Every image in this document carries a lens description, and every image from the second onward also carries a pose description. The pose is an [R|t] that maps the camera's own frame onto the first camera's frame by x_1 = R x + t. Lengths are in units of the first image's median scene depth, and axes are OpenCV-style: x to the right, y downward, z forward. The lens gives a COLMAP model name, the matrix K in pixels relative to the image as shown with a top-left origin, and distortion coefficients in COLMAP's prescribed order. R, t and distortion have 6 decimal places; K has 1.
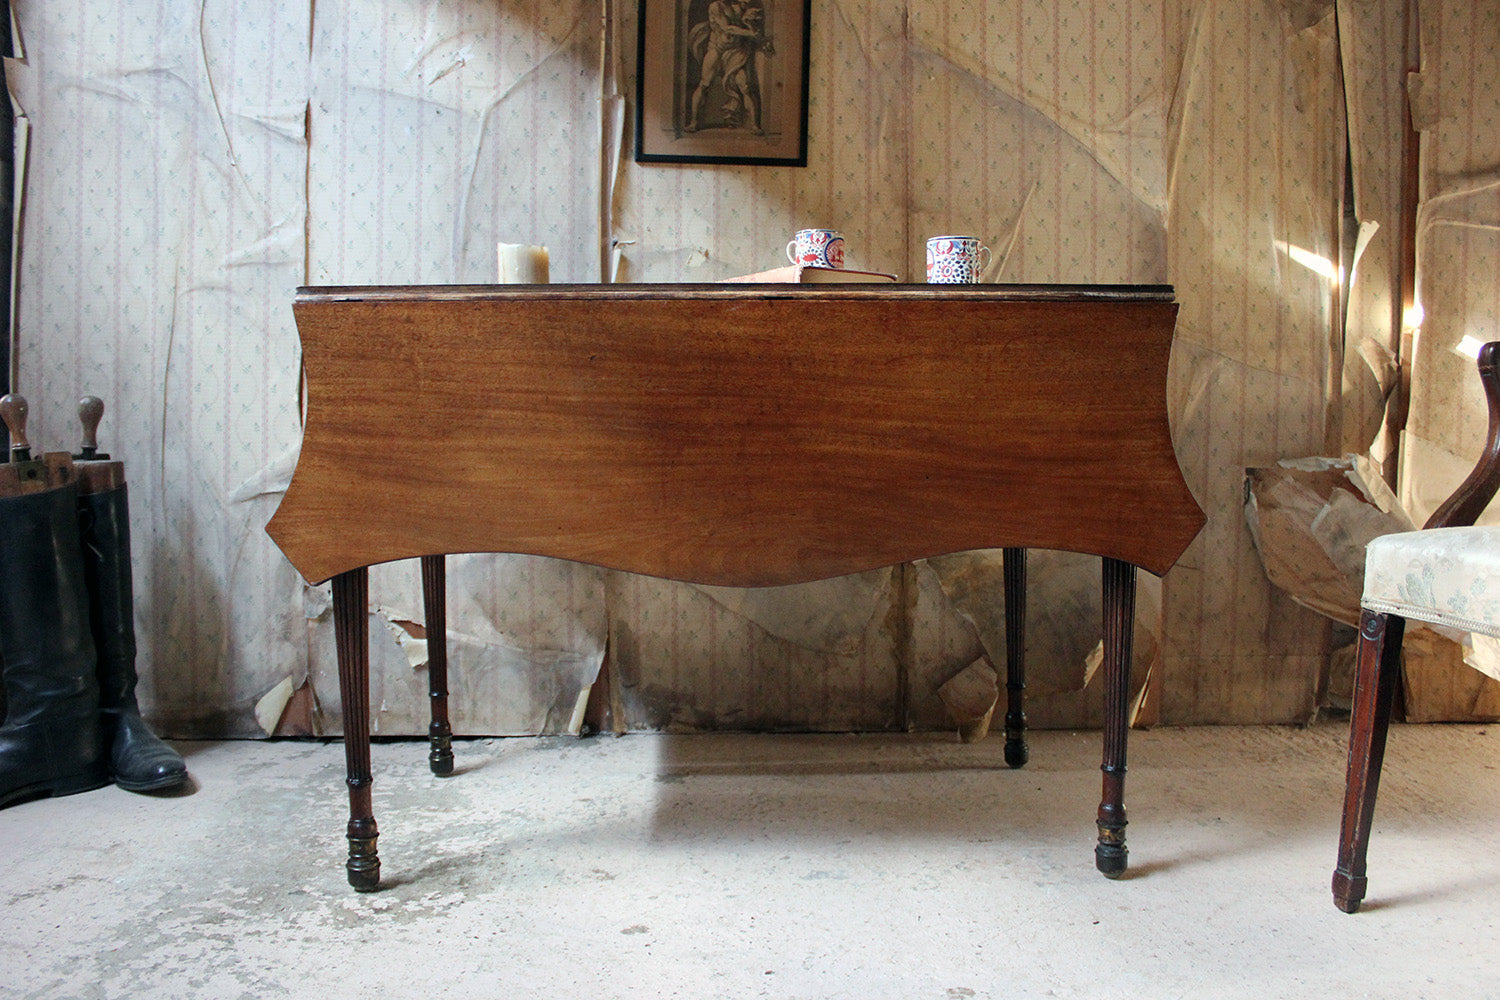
lens RADIAL K [[1241.9, 0, 738.6], [0, 1241.9, 496.8], [0, 0, 1]] dist [-0.156586, 0.139821]
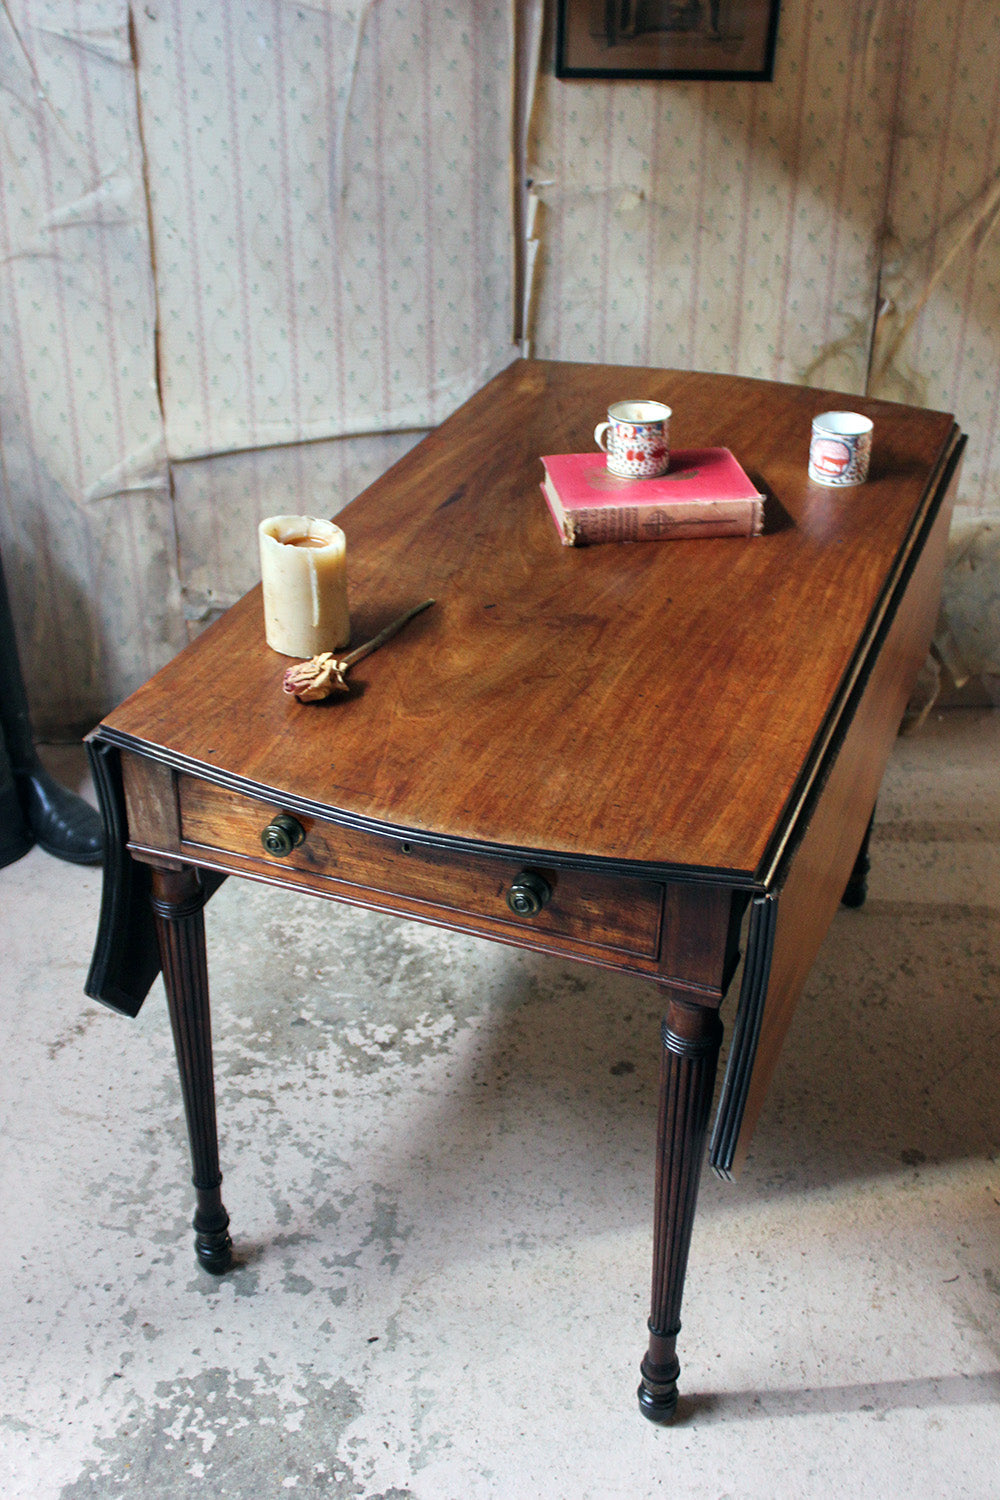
lens RADIAL K [[1727.3, 0, 490.5], [0, 1727.3, 749.6], [0, 0, 1]] dist [-0.080980, 0.068685]
pose [[0.999988, -0.004738, -0.001231, -0.128733], [0.004758, 0.881647, 0.471886, -0.417420], [-0.001150, -0.471887, 0.881658, -0.169721]]
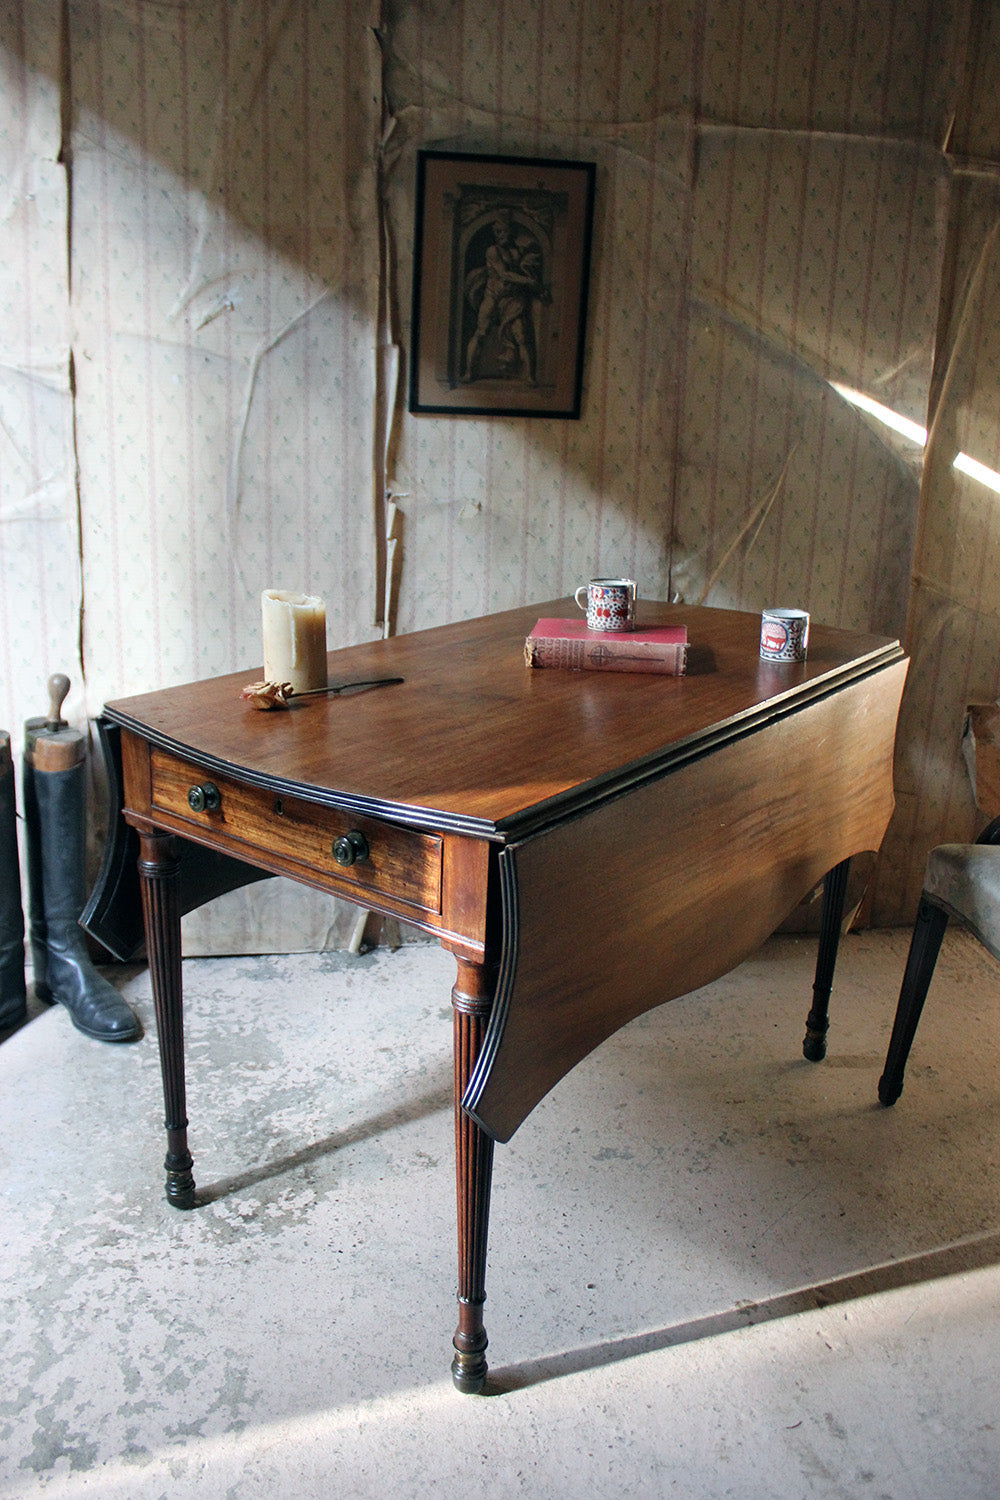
lens RADIAL K [[1234.8, 0, 487.1], [0, 1234.8, 752.5], [0, 0, 1]] dist [-0.160018, 0.141463]
pose [[0.996962, -0.003151, 0.077828, -0.100977], [-0.015708, 0.970519, 0.240513, -0.249094], [-0.076291, -0.241004, 0.967521, -0.025549]]
